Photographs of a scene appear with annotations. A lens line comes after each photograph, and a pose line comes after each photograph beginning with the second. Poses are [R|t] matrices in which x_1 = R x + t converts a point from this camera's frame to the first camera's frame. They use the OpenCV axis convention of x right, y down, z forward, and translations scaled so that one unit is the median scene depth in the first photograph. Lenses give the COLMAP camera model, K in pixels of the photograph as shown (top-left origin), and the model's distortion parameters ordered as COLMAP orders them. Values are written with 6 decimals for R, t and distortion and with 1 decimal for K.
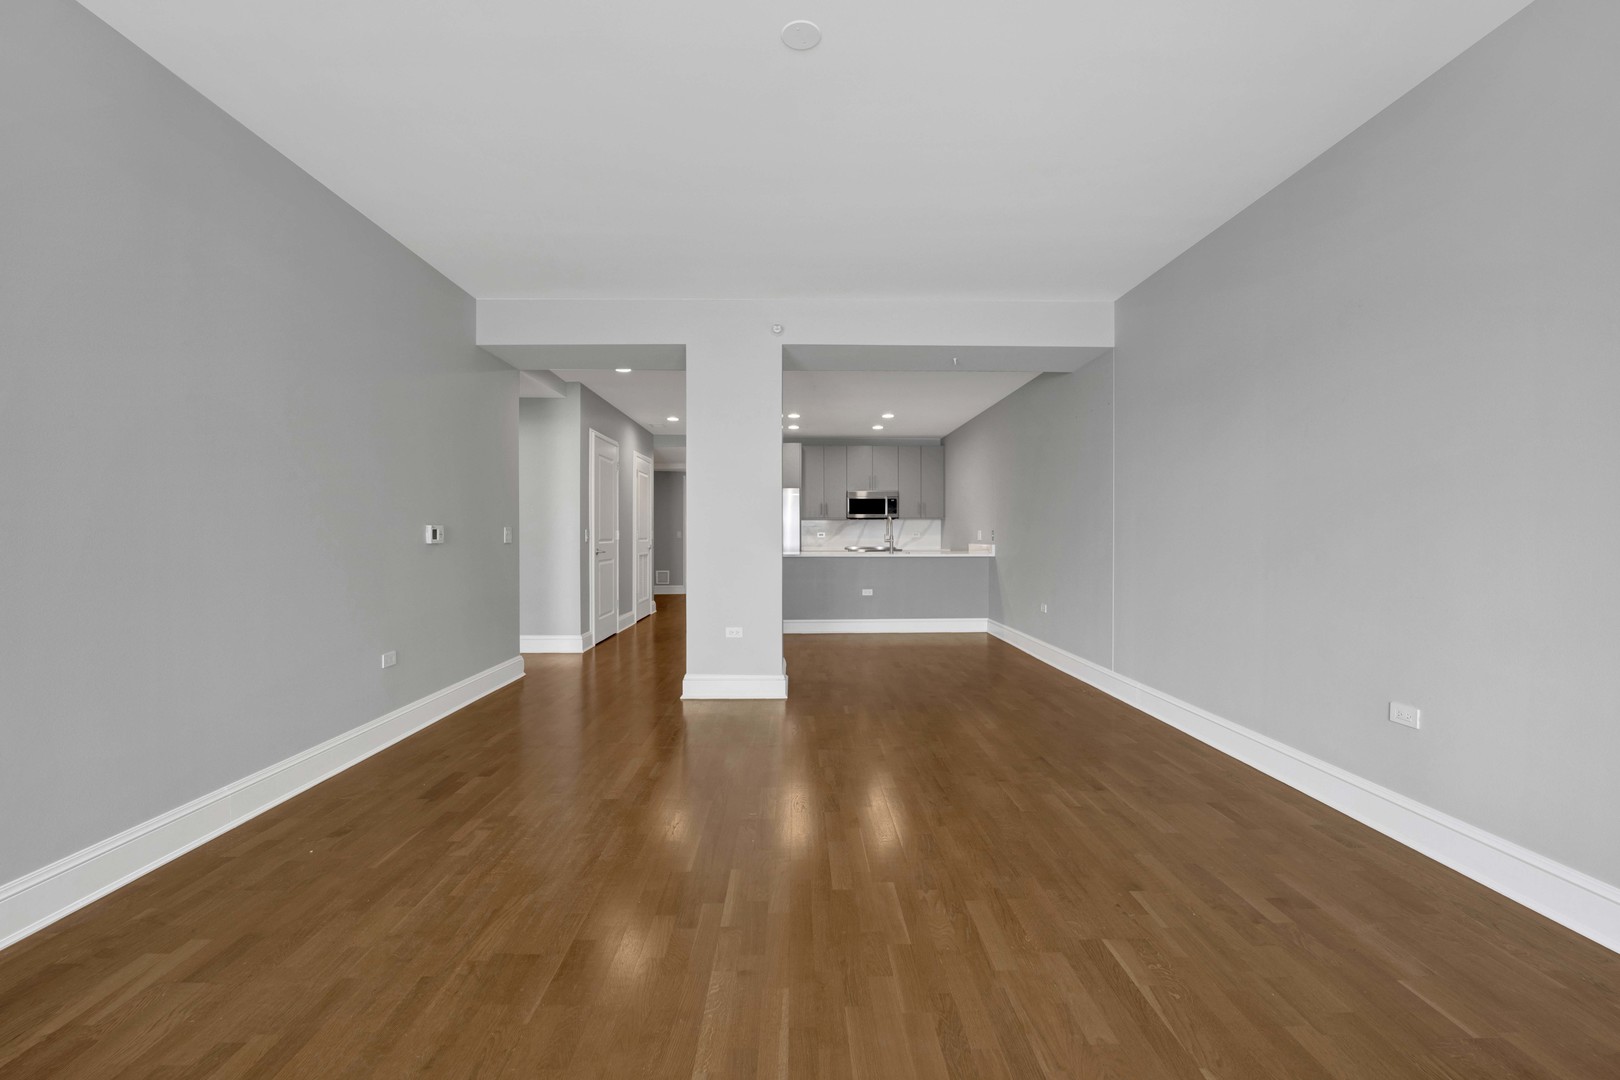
lens RADIAL K [[685.6, 0, 809.2], [0, 685.6, 532.6], [0, 0, 1]] dist [-0.018920, 0.000146]
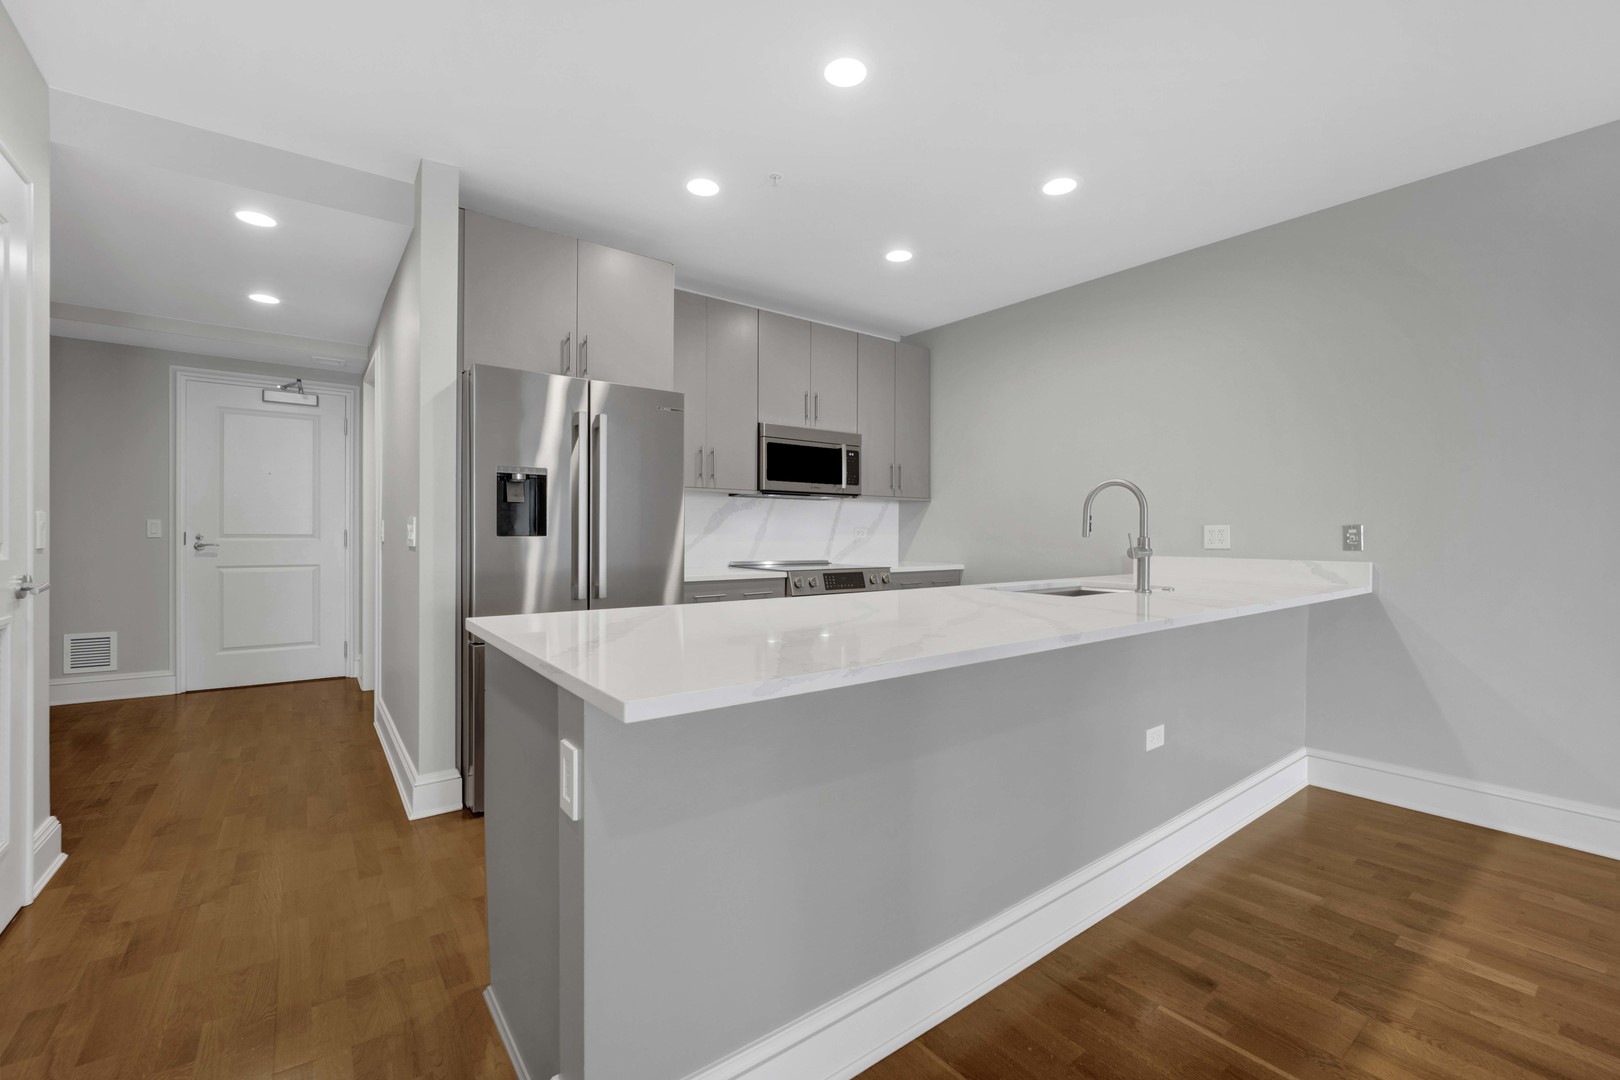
lens RADIAL K [[680.3, 0, 808.7], [0, 680.3, 538.5], [0, 0, 1]] dist [-0.016862, 0.000367]
pose [[0.809945, 0.000726, 0.586506, -0.310848], [-0.007570, 0.999929, 0.009217, 0.005405], [-0.586457, -0.011906, 0.809893, 1.371811]]
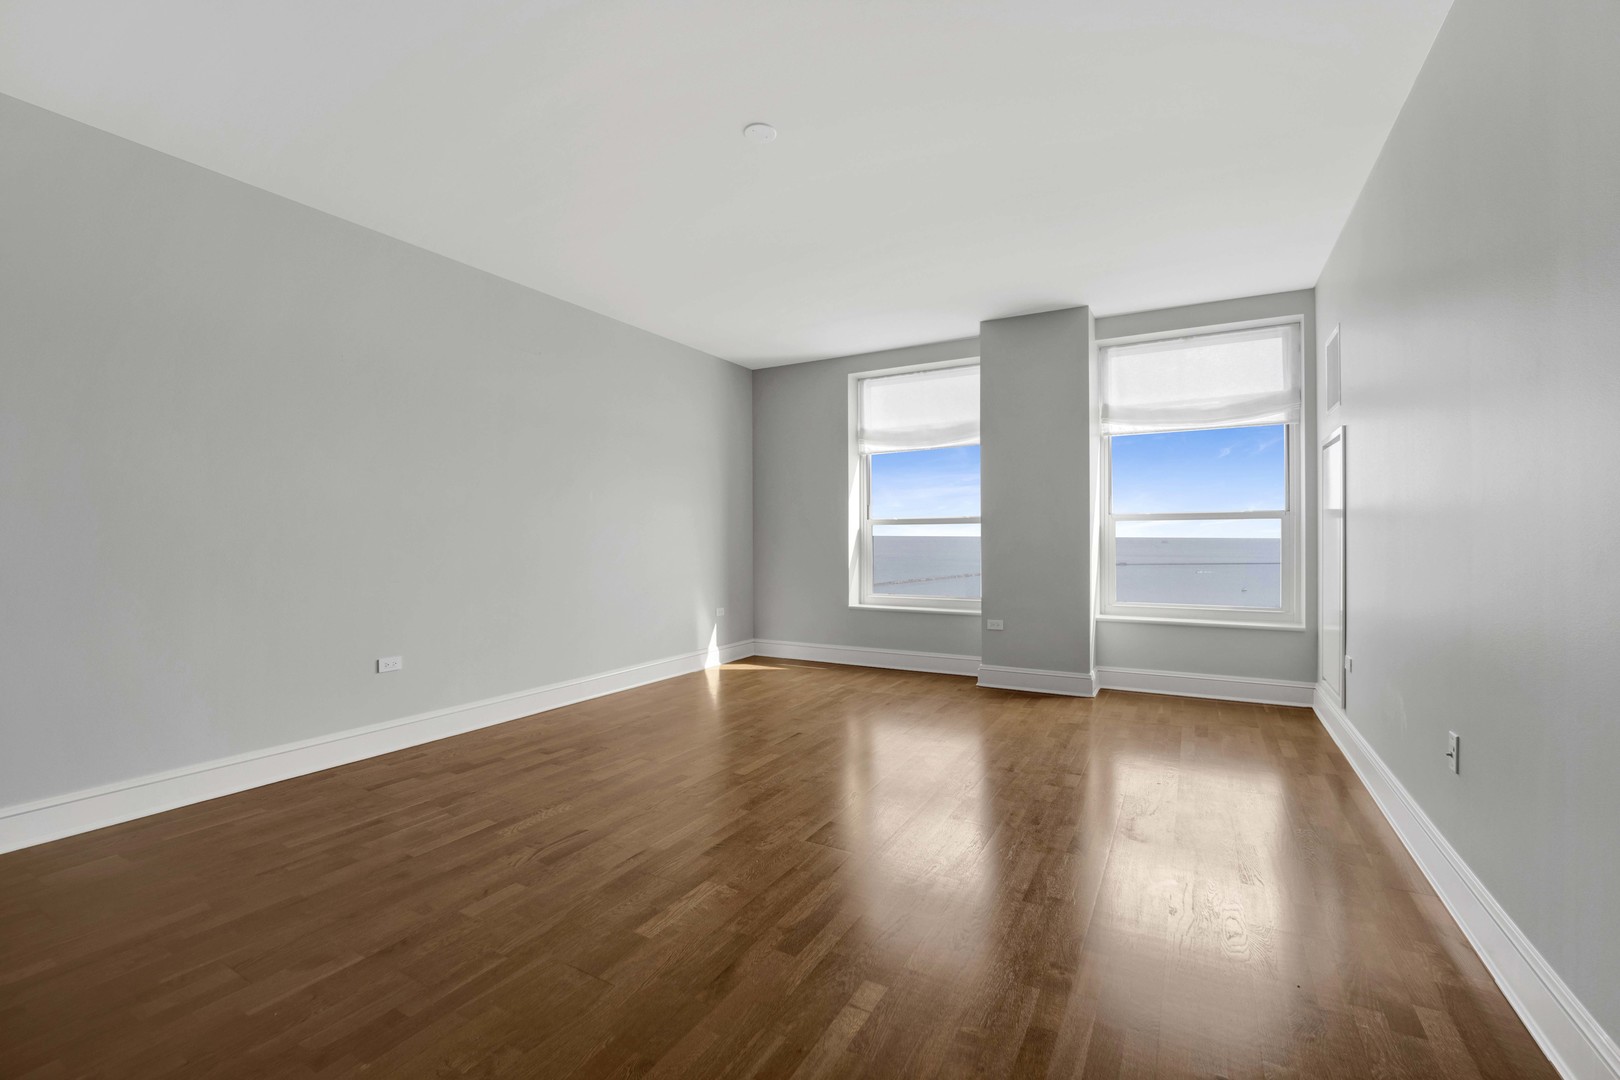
lens RADIAL K [[687.7, 0, 793.9], [0, 687.7, 543.1], [0, 0, 1]] dist [-0.023458, 0.000005]
pose [[-0.852024, -0.001392, 0.523501, -0.318473], [0.002889, 0.999969, 0.007360, 0.000043], [-0.523494, 0.007783, -0.851994, 0.907380]]
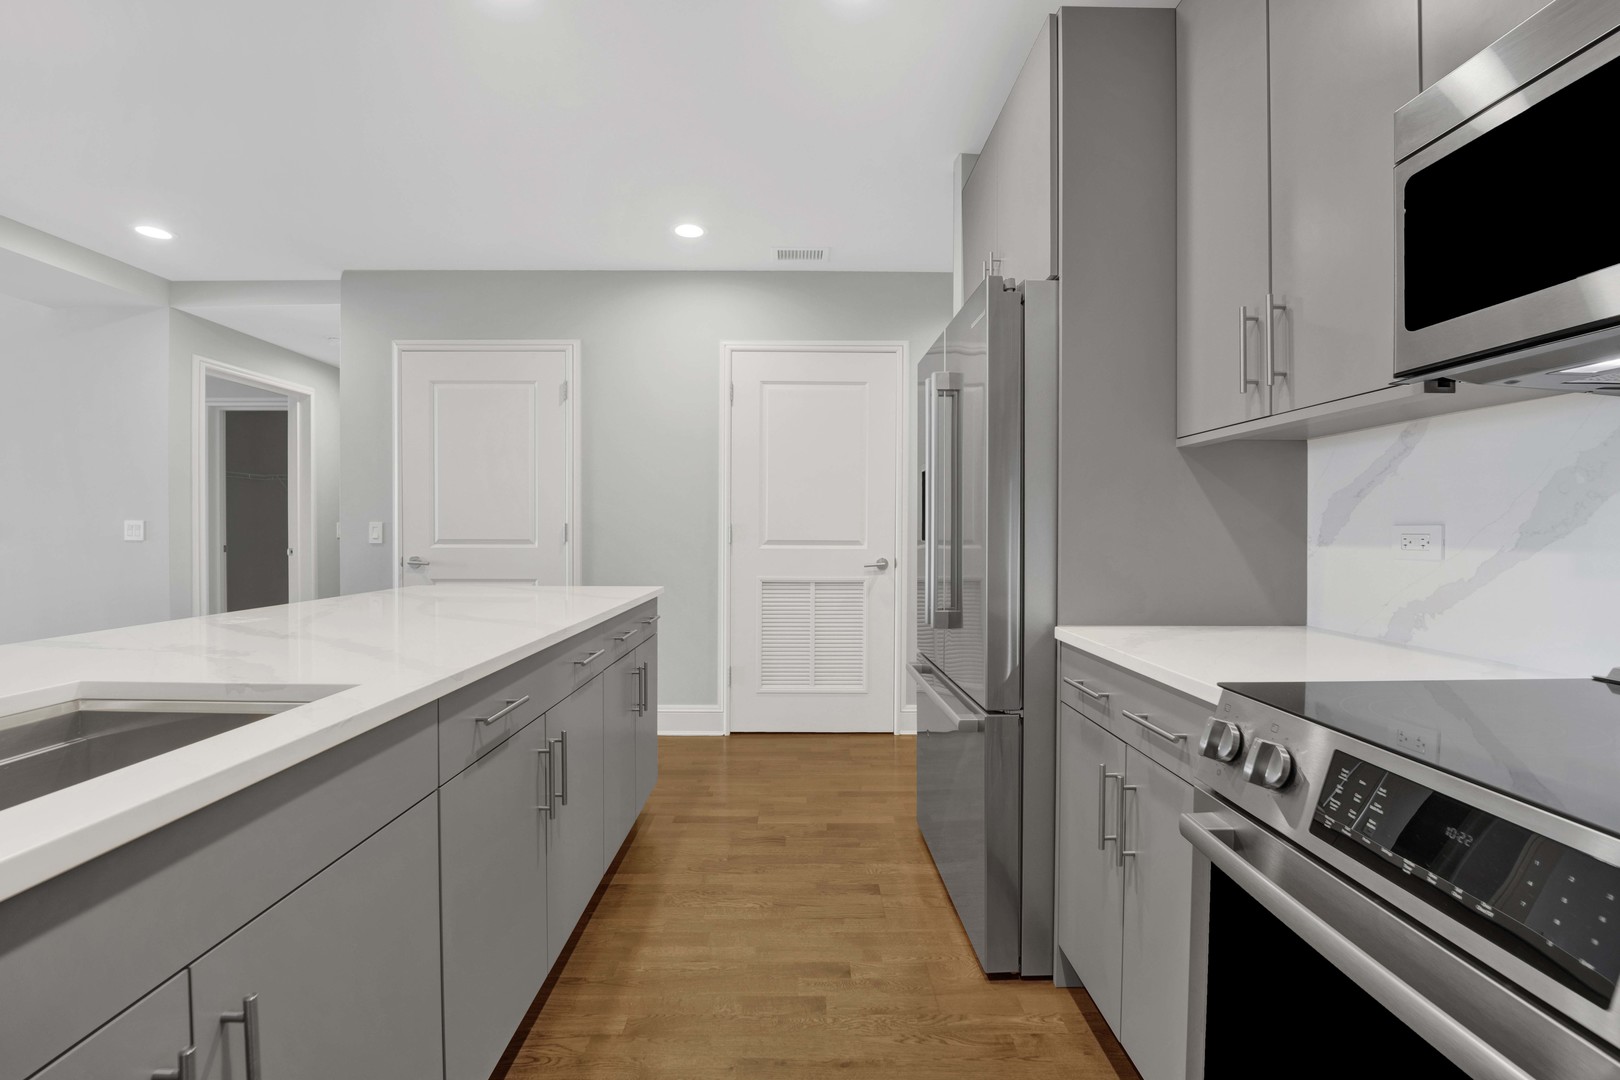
lens RADIAL K [[685.1, 0, 768.4], [0, 685.1, 536.4], [0, 0, 1]] dist [0.000236, -0.000153]
pose [[-0.032619, 0.011982, -0.999396, 0.329002], [0.002014, 0.999927, 0.011922, 0.001025], [0.999466, -0.001624, -0.032640, 1.870828]]
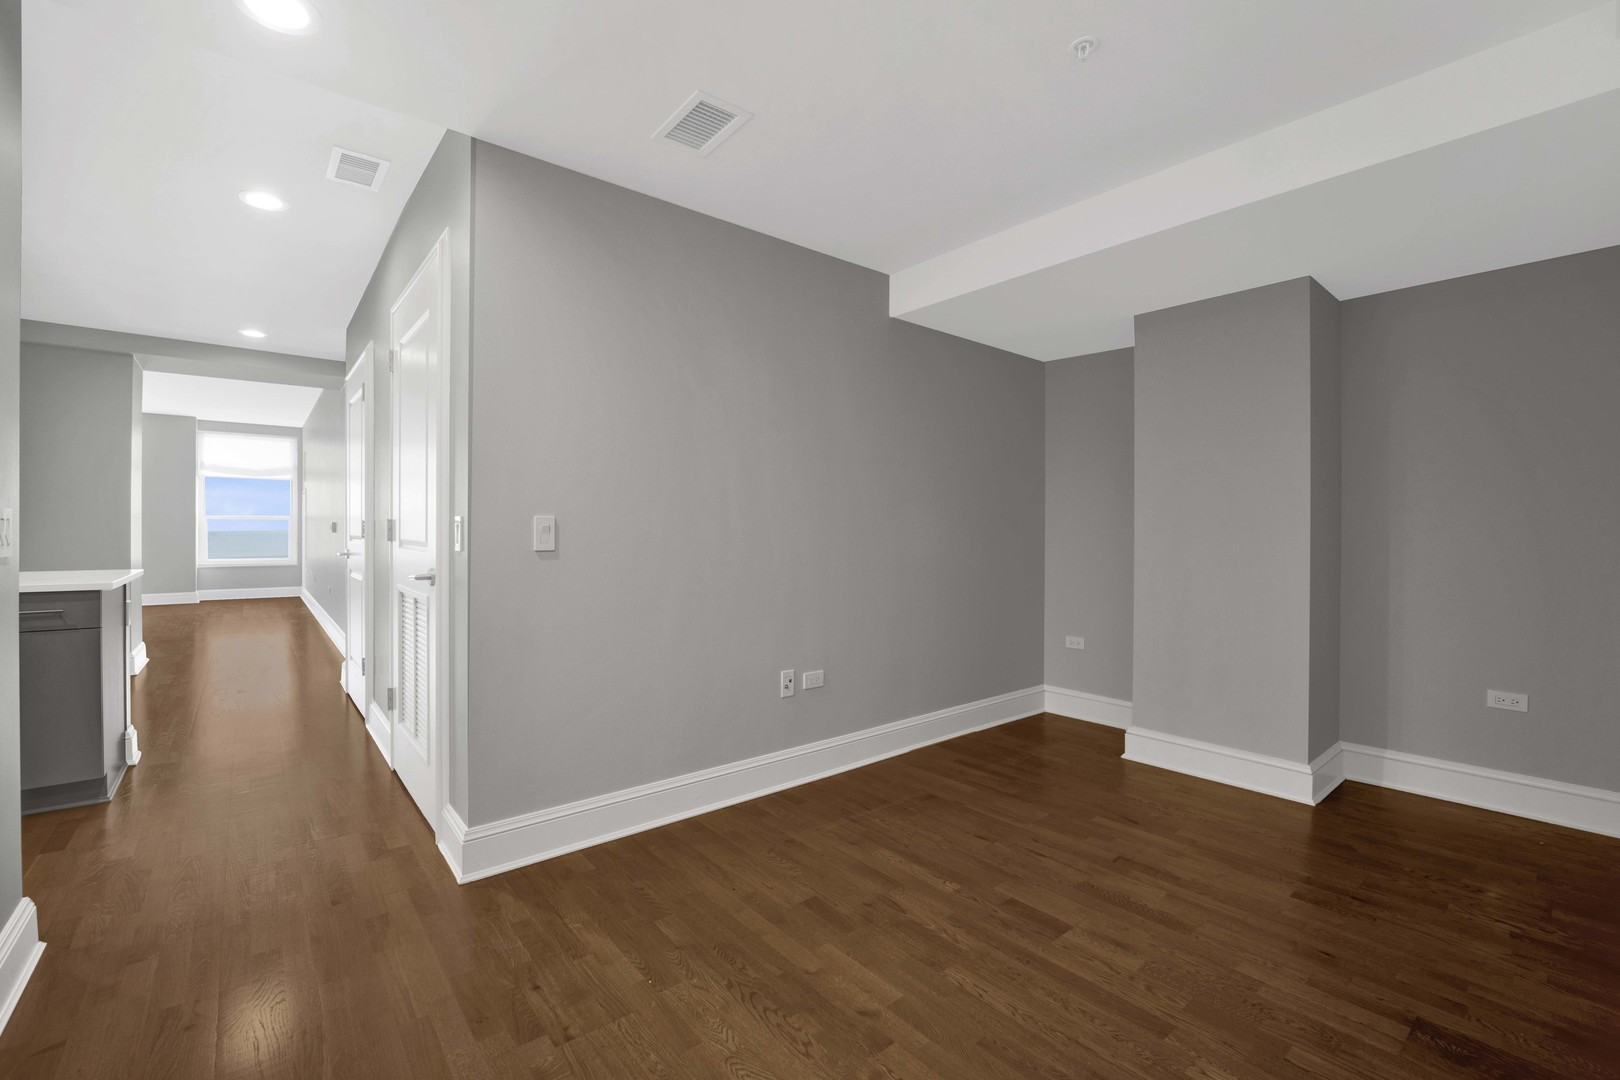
lens RADIAL K [[681.6, 0, 776.3], [0, 681.6, 529.1], [0, 0, 1]] dist [-0.021297, 0.000035]
pose [[-0.799499, -0.004286, -0.600652, -0.353881], [-0.003794, 0.999991, -0.002085, 0.003682], [0.600655, 0.000612, -0.799508, 2.511214]]
